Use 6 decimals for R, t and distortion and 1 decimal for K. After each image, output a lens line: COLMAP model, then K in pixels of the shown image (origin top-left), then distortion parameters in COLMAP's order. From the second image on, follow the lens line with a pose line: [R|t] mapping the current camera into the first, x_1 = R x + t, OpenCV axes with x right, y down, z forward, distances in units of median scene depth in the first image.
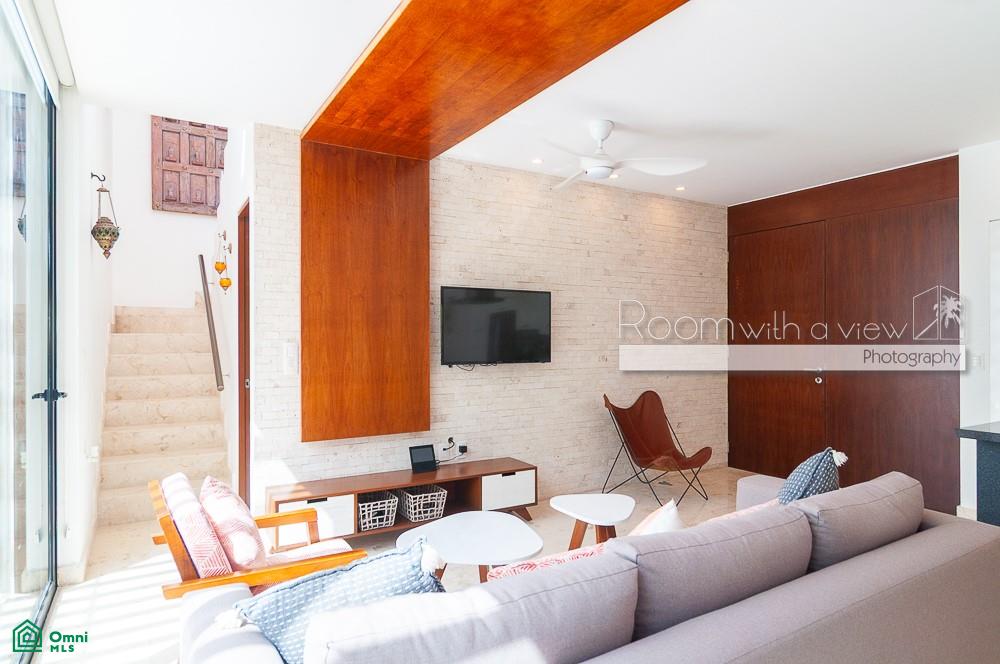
lens RADIAL K [[585.0, 0, 509.0], [0, 585.0, 340.0], [0, 0, 1]] dist [0.002577, -0.000483]
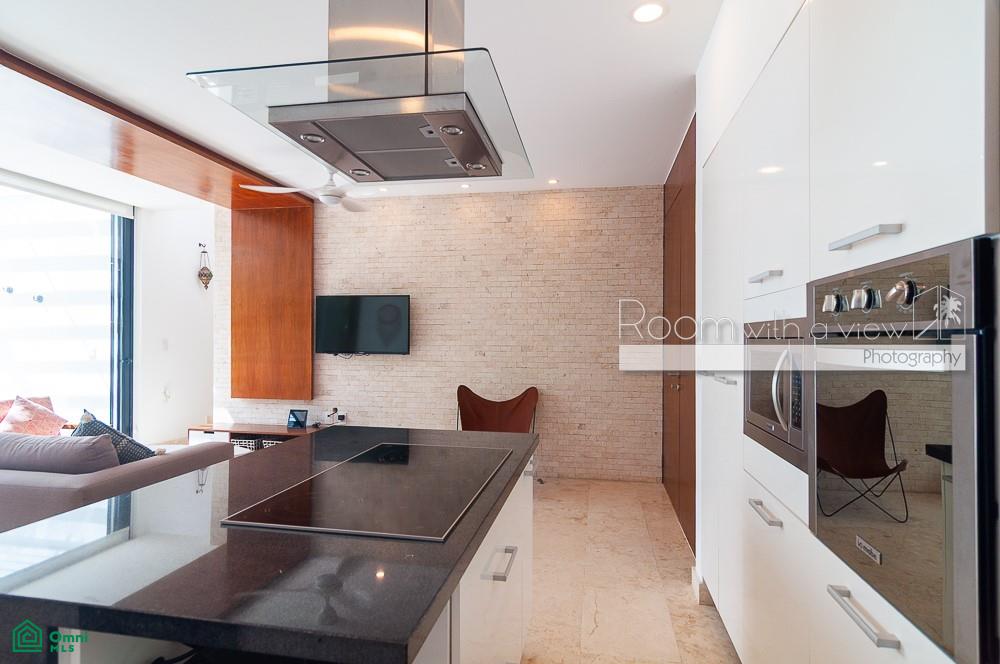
lens RADIAL K [[537.8, 0, 501.0], [0, 537.8, 336.0], [0, 0, 1]] dist [-0.004370, 0.006260]
pose [[0.744601, 0.004810, -0.667492, 1.001627], [-0.007516, 0.999971, -0.001178, 0.000548], [0.667467, 0.005894, 0.744616, 0.333872]]
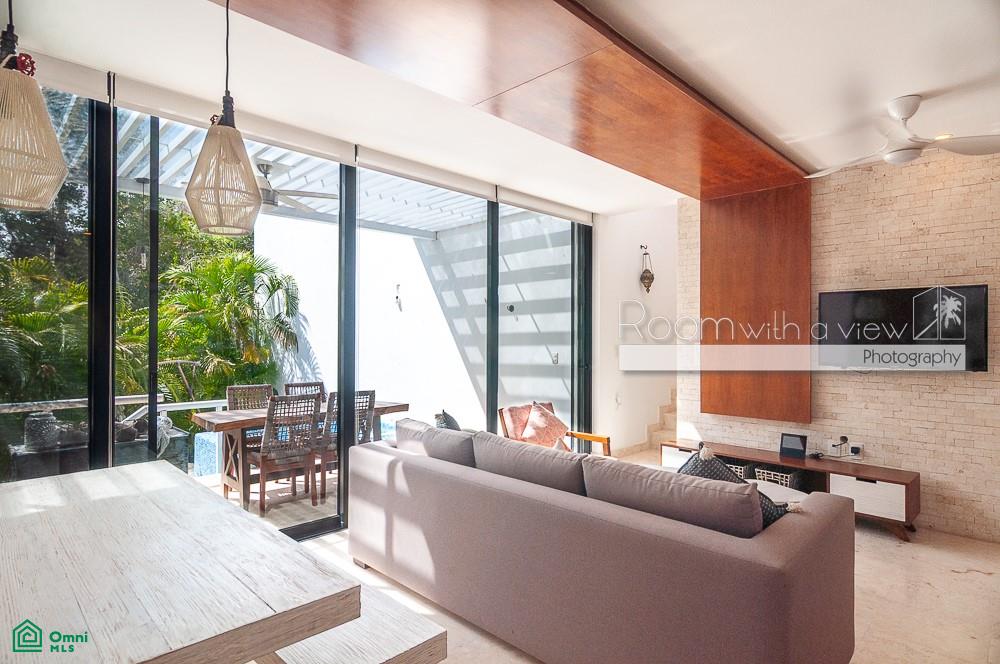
lens RADIAL K [[537.8, 0, 500.4], [0, 537.8, 336.2], [0, 0, 1]] dist [-0.004370, 0.006260]
pose [[0.240235, 0.000822, -0.970714, 0.676862], [-0.006347, 0.999980, -0.000724, -0.006596], [0.970694, 0.006335, 0.240236, 0.177985]]
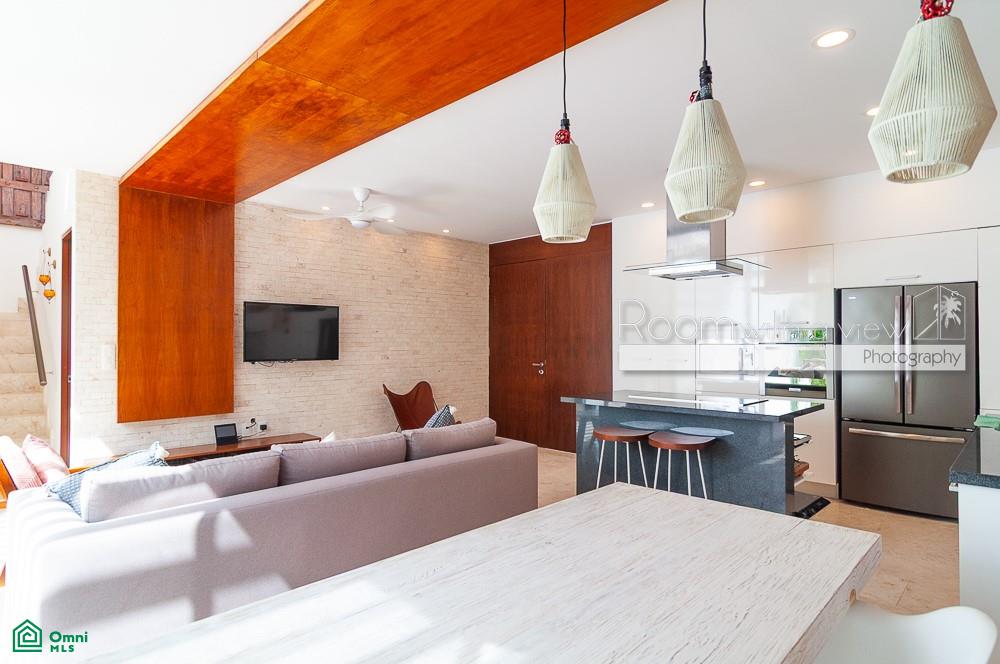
lens RADIAL K [[537.8, 0, 503.0], [0, 537.8, 337.5], [0, 0, 1]] dist [-0.004370, 0.006260]
pose [[0.970569, 0.004271, 0.240785, 0.148493], [-0.001587, 0.999934, -0.011340, 0.000898], [-0.240818, 0.010624, 0.970512, -0.282301]]
